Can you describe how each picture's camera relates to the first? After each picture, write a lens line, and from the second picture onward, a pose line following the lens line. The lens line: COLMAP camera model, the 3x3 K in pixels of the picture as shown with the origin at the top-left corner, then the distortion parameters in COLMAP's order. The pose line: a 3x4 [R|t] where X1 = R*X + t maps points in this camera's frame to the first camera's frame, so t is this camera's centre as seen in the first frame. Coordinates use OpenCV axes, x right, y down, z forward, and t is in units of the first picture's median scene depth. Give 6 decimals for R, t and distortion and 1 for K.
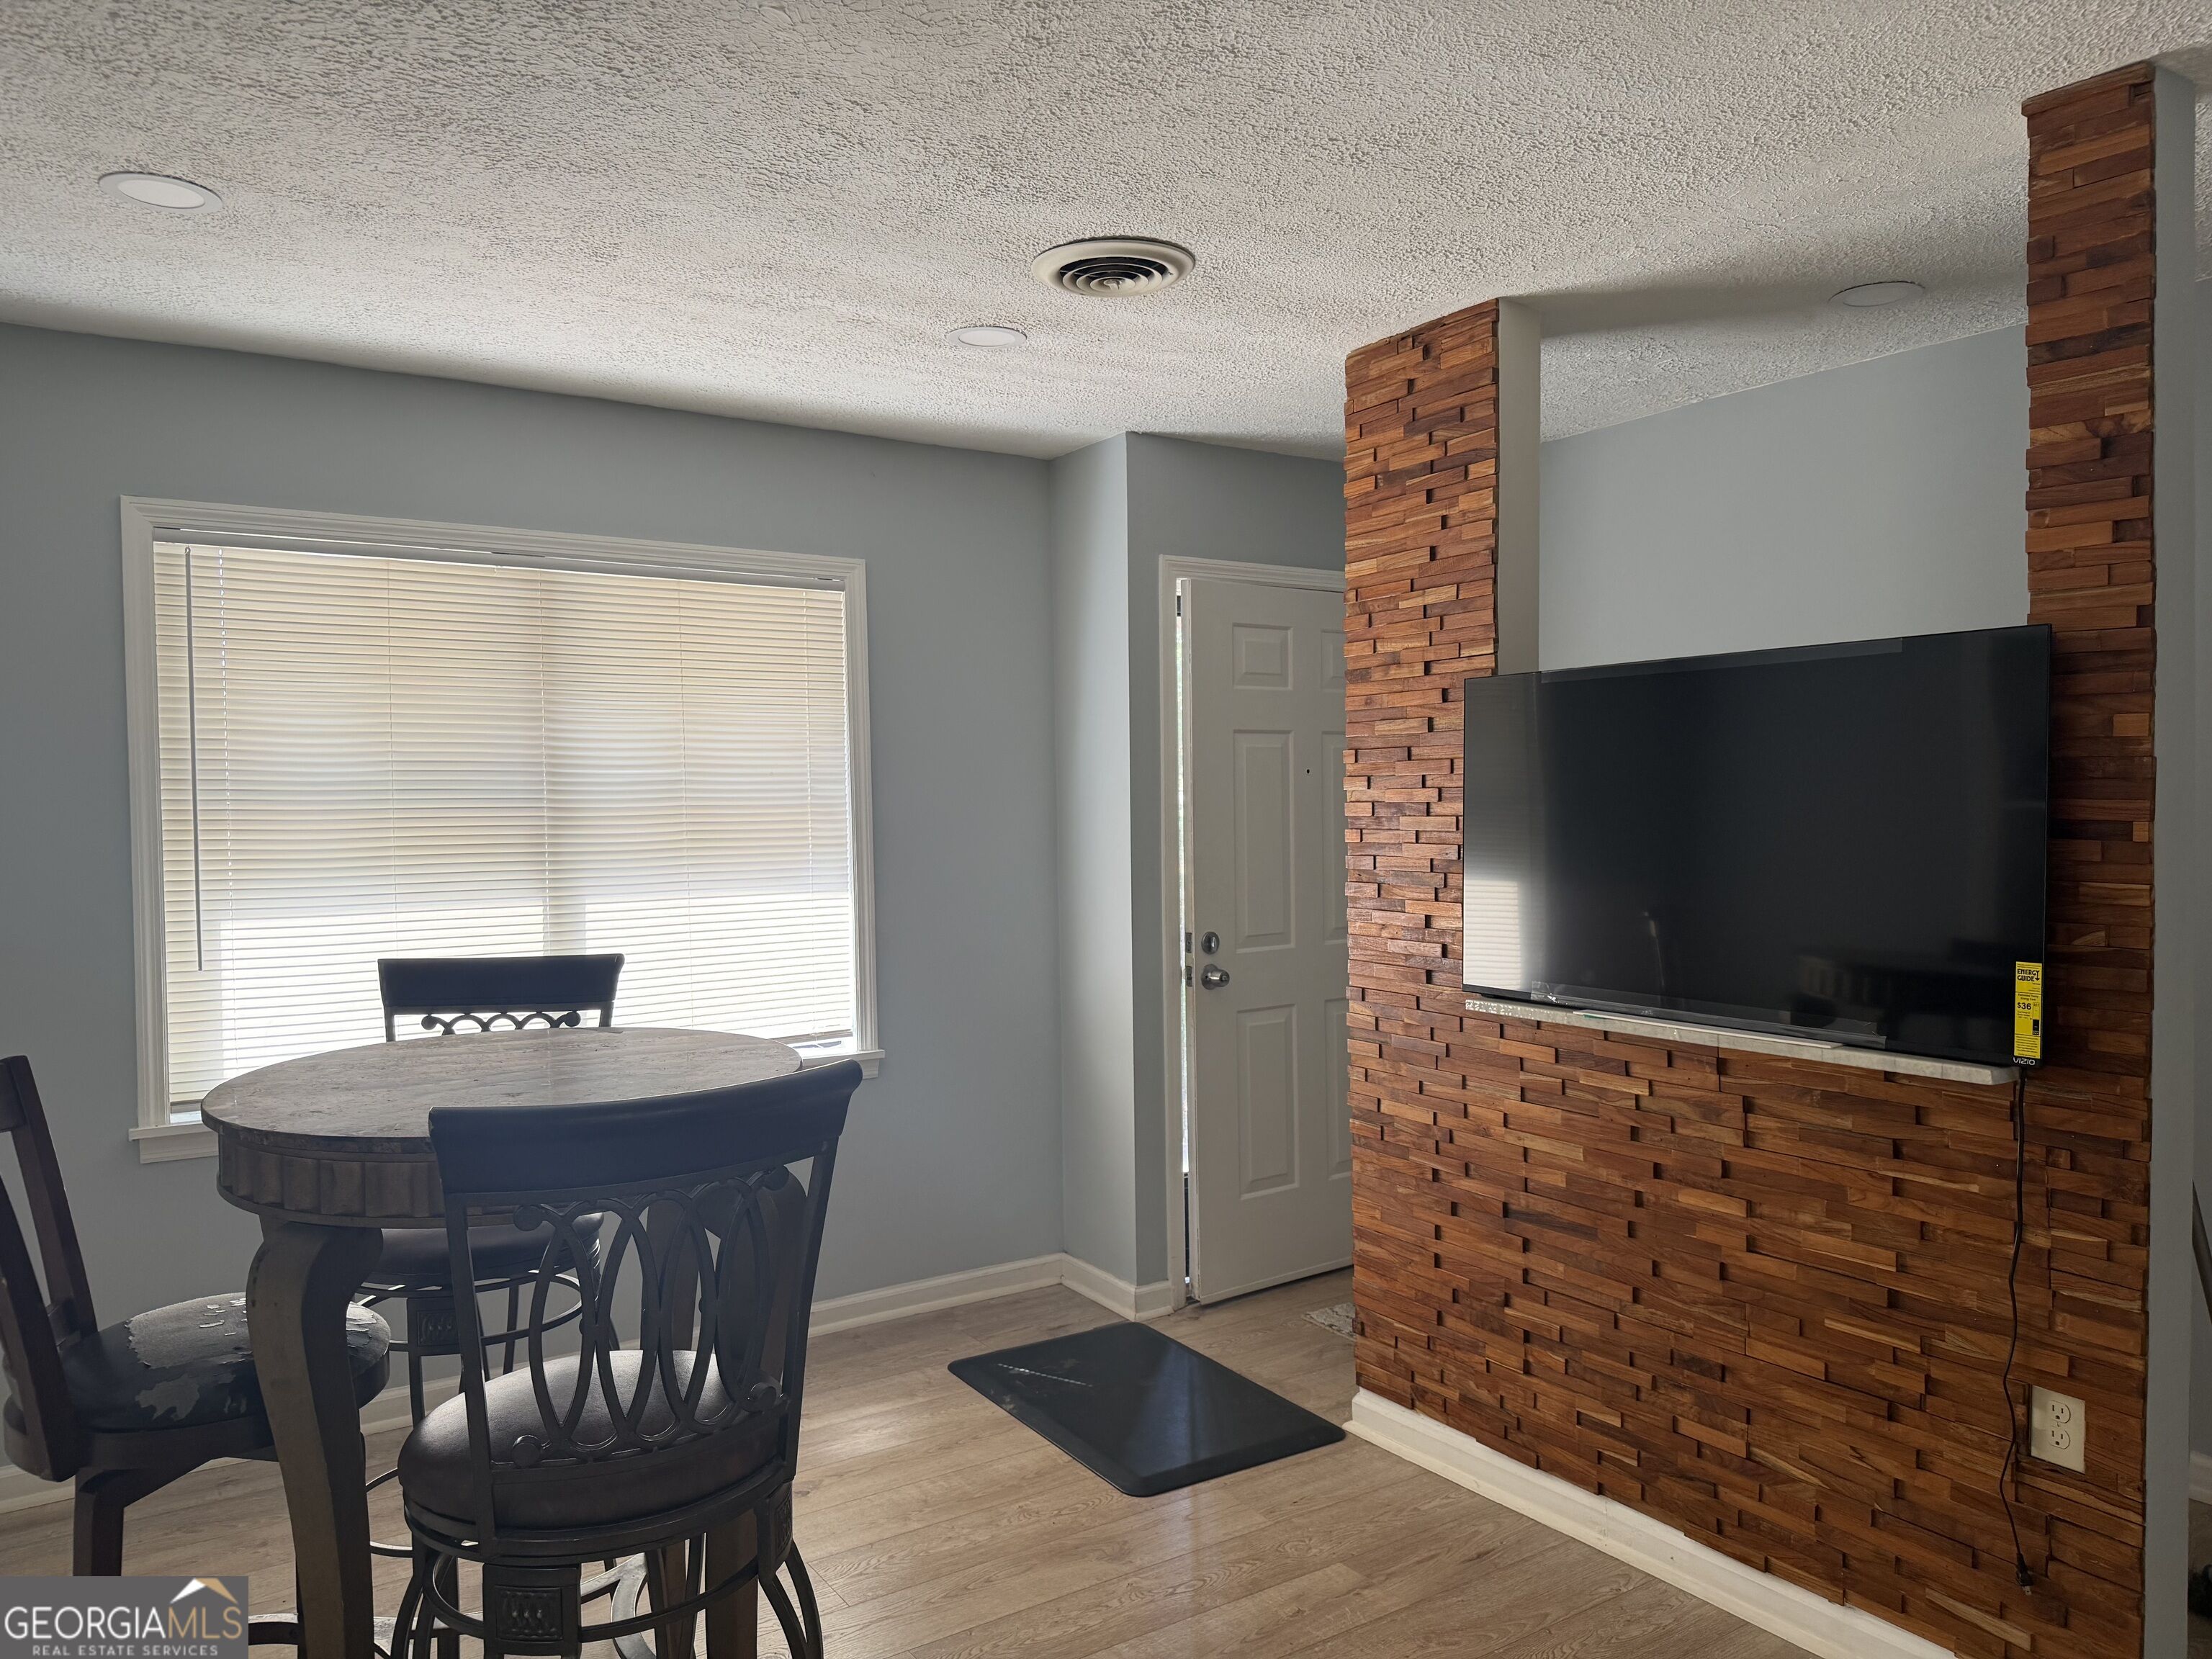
lens RADIAL K [[1547.6, 0, 1103.7], [0, 1547.6, 821.4], [0, 0, 1]] dist [0.136247, -0.203784]
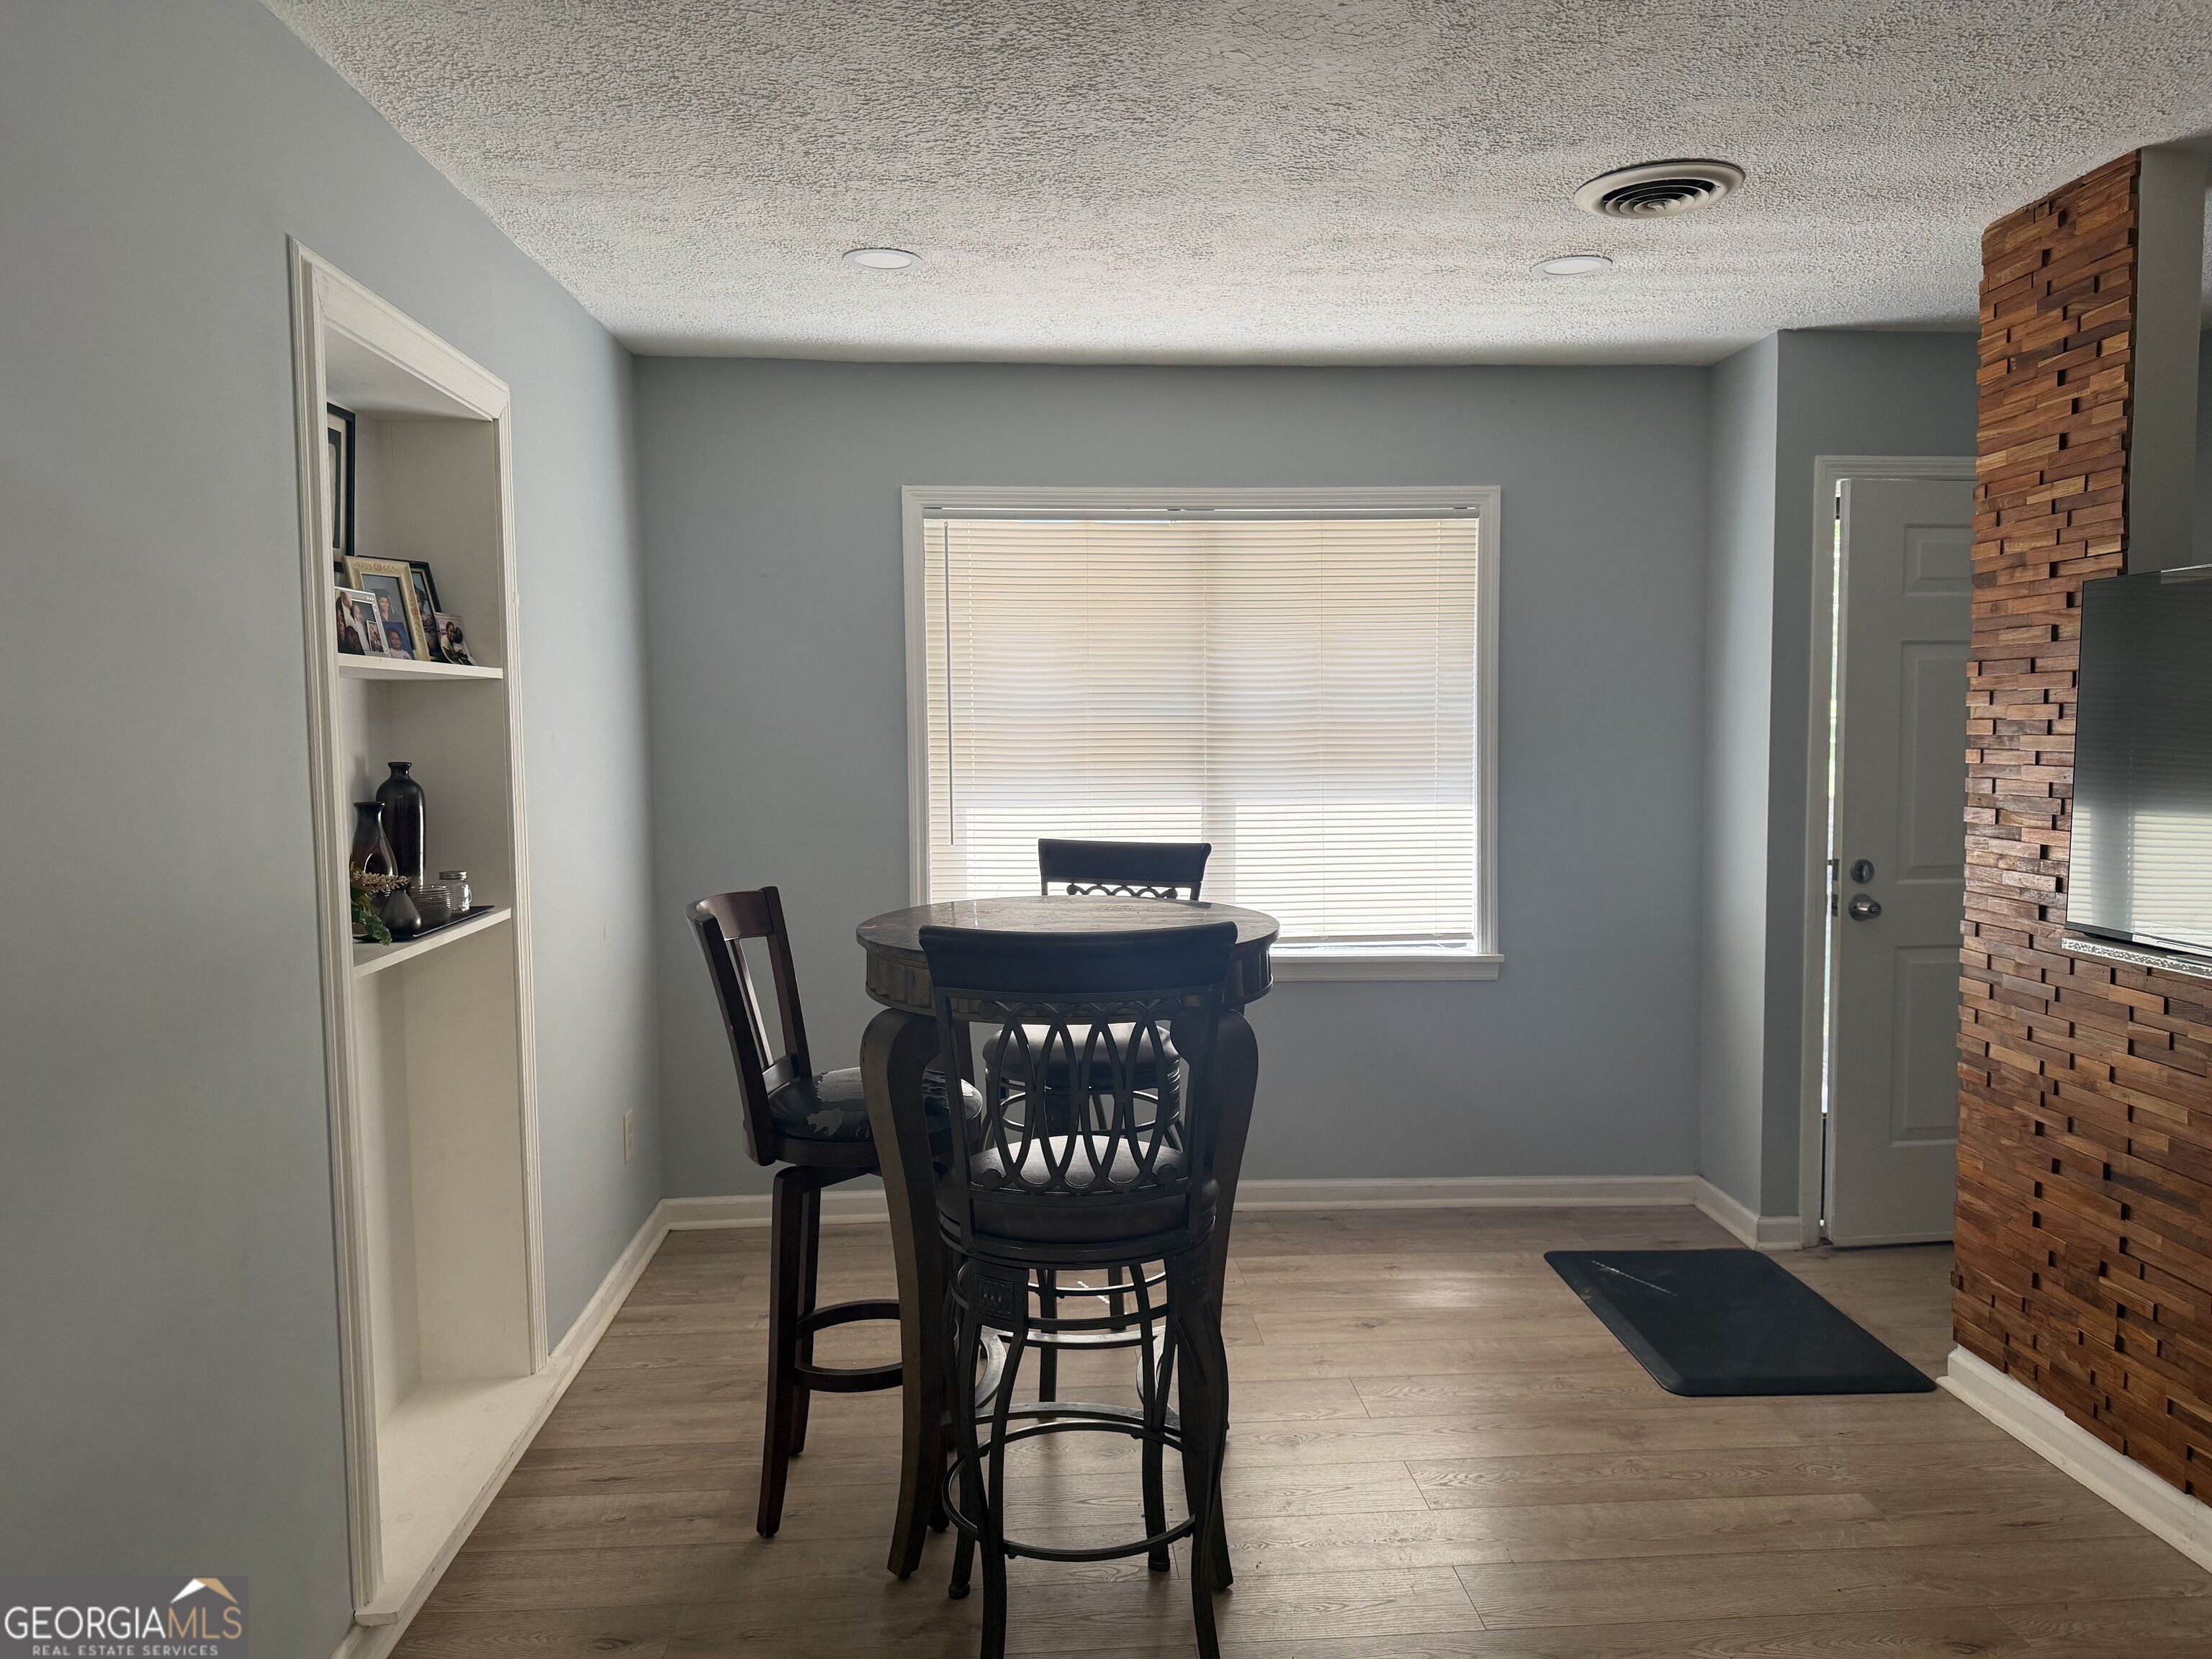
lens RADIAL K [[1566.2, 0, 1100.1], [0, 1566.2, 805.3], [0, 0, 1]] dist [0.063377, -0.097666]
pose [[0.863188, 0.031951, -0.503871, 0.194985], [-0.012064, 0.999016, 0.042682, 0.004693], [0.504739, -0.030764, 0.862724, -0.066098]]
